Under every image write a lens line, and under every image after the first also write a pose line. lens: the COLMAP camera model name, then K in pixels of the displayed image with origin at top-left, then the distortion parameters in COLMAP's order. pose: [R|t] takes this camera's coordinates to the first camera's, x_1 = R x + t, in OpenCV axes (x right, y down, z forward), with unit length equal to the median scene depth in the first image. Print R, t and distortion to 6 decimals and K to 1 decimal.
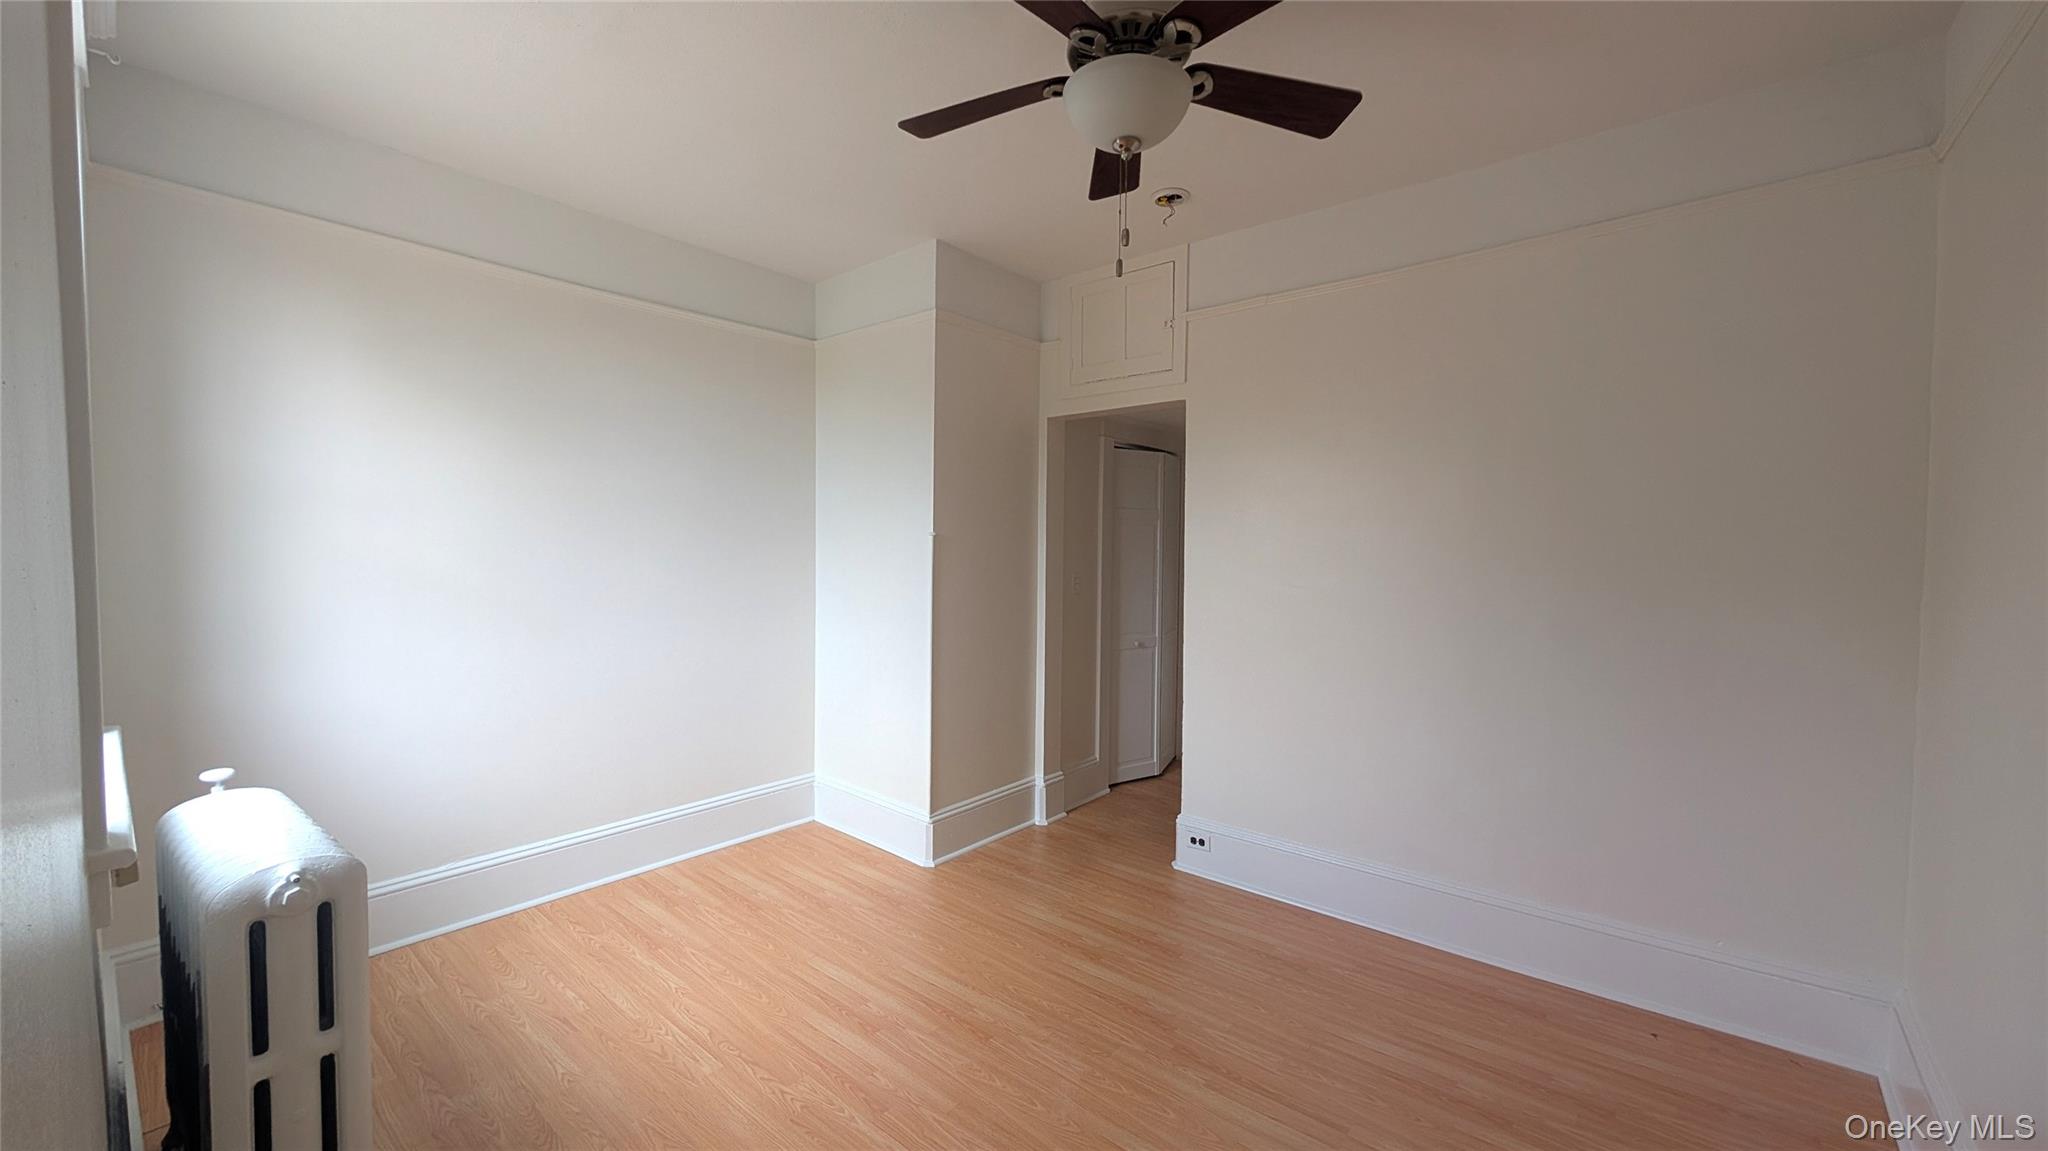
lens RADIAL K [[772.5, 0, 1024.0], [0, 772.5, 575.5], [0, 0, 1]] dist [-0.008062, 0.000259]
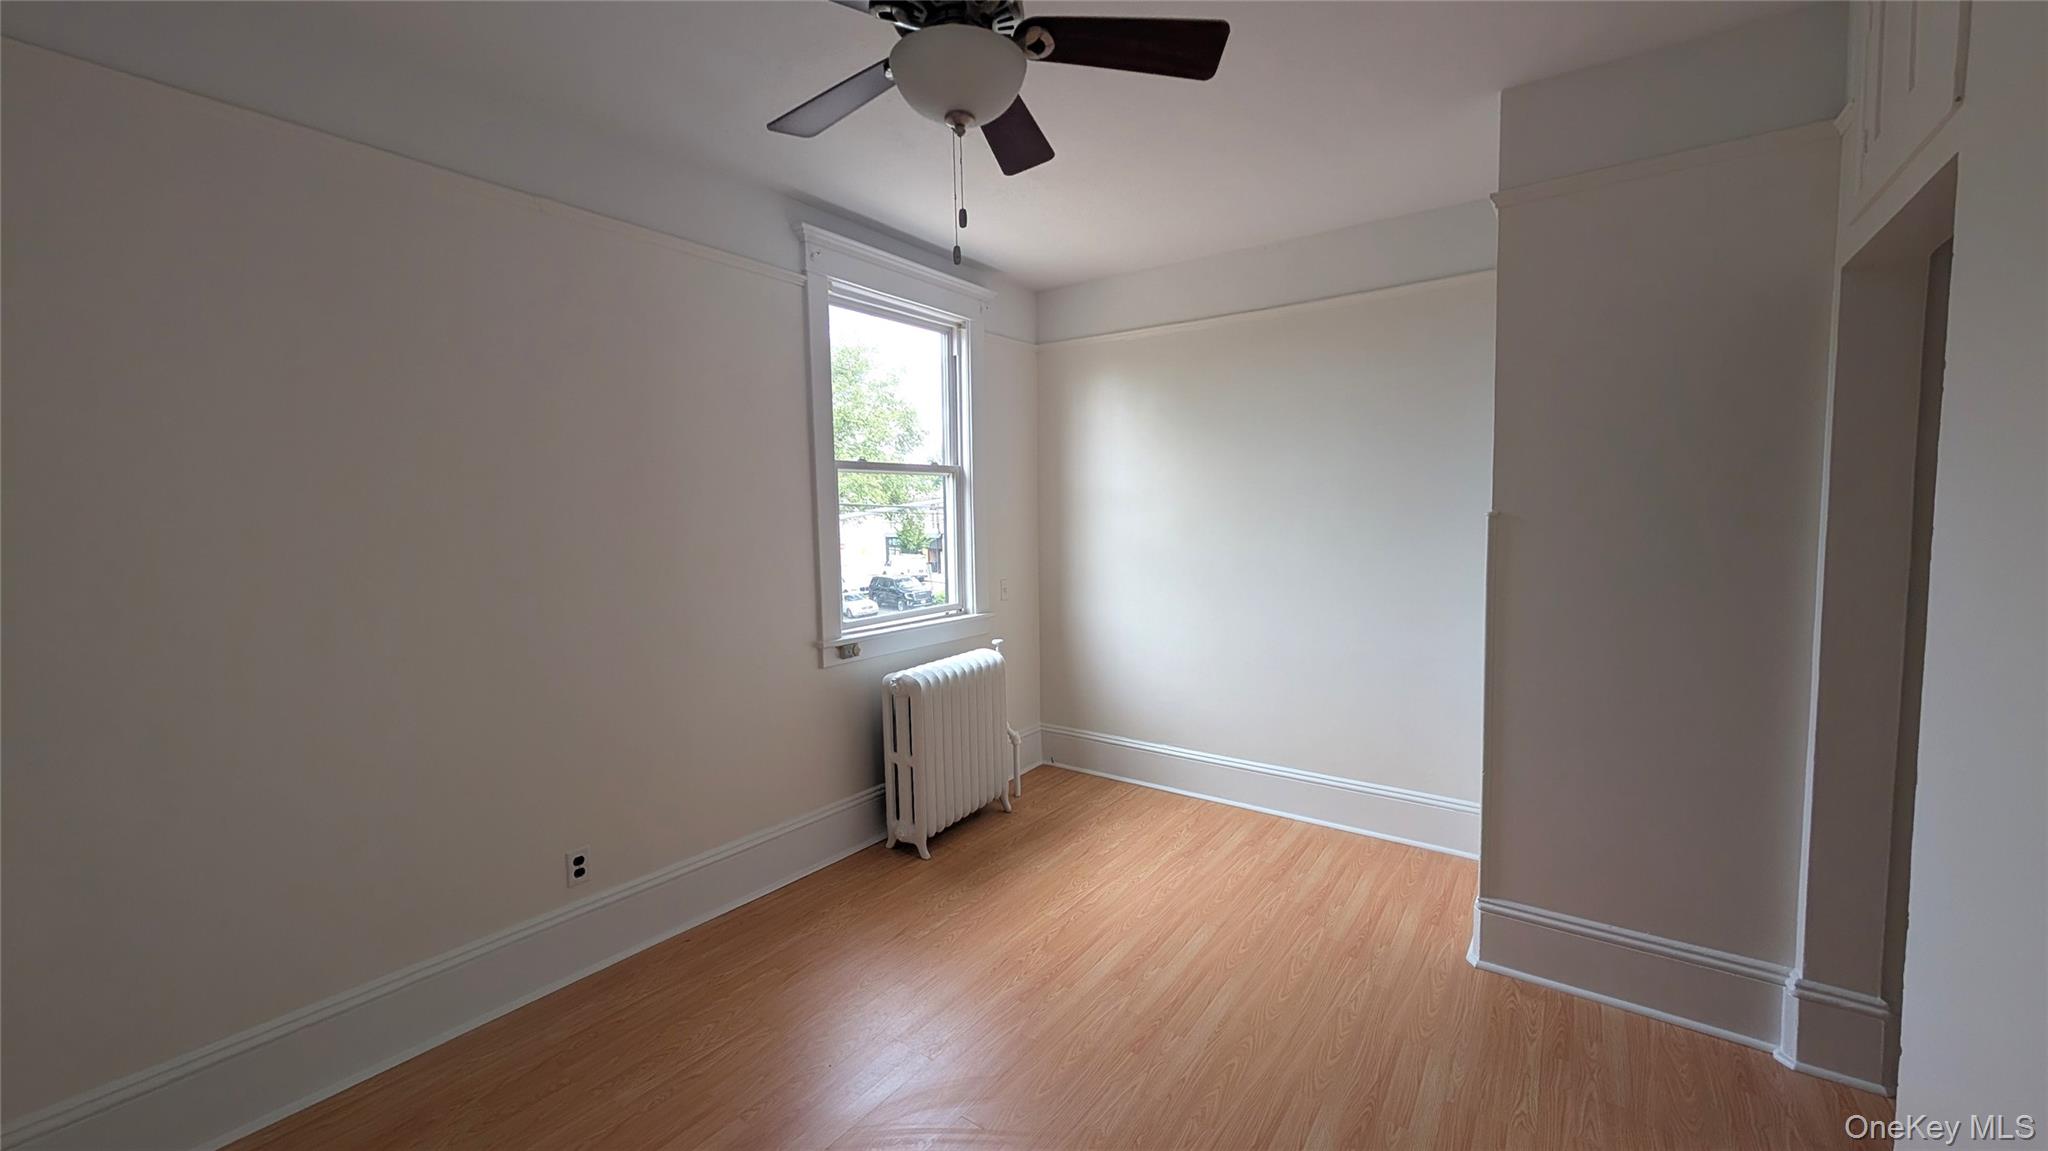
lens RADIAL K [[772.5, 0, 1024.0], [0, 772.5, 575.5], [0, 0, 1]] dist [-0.008062, 0.000259]
pose [[0.048270, 0.063131, -0.996837, 0.627186], [-0.019337, 0.997873, 0.062260, -0.034991], [0.998647, 0.016271, 0.049388, 0.583145]]
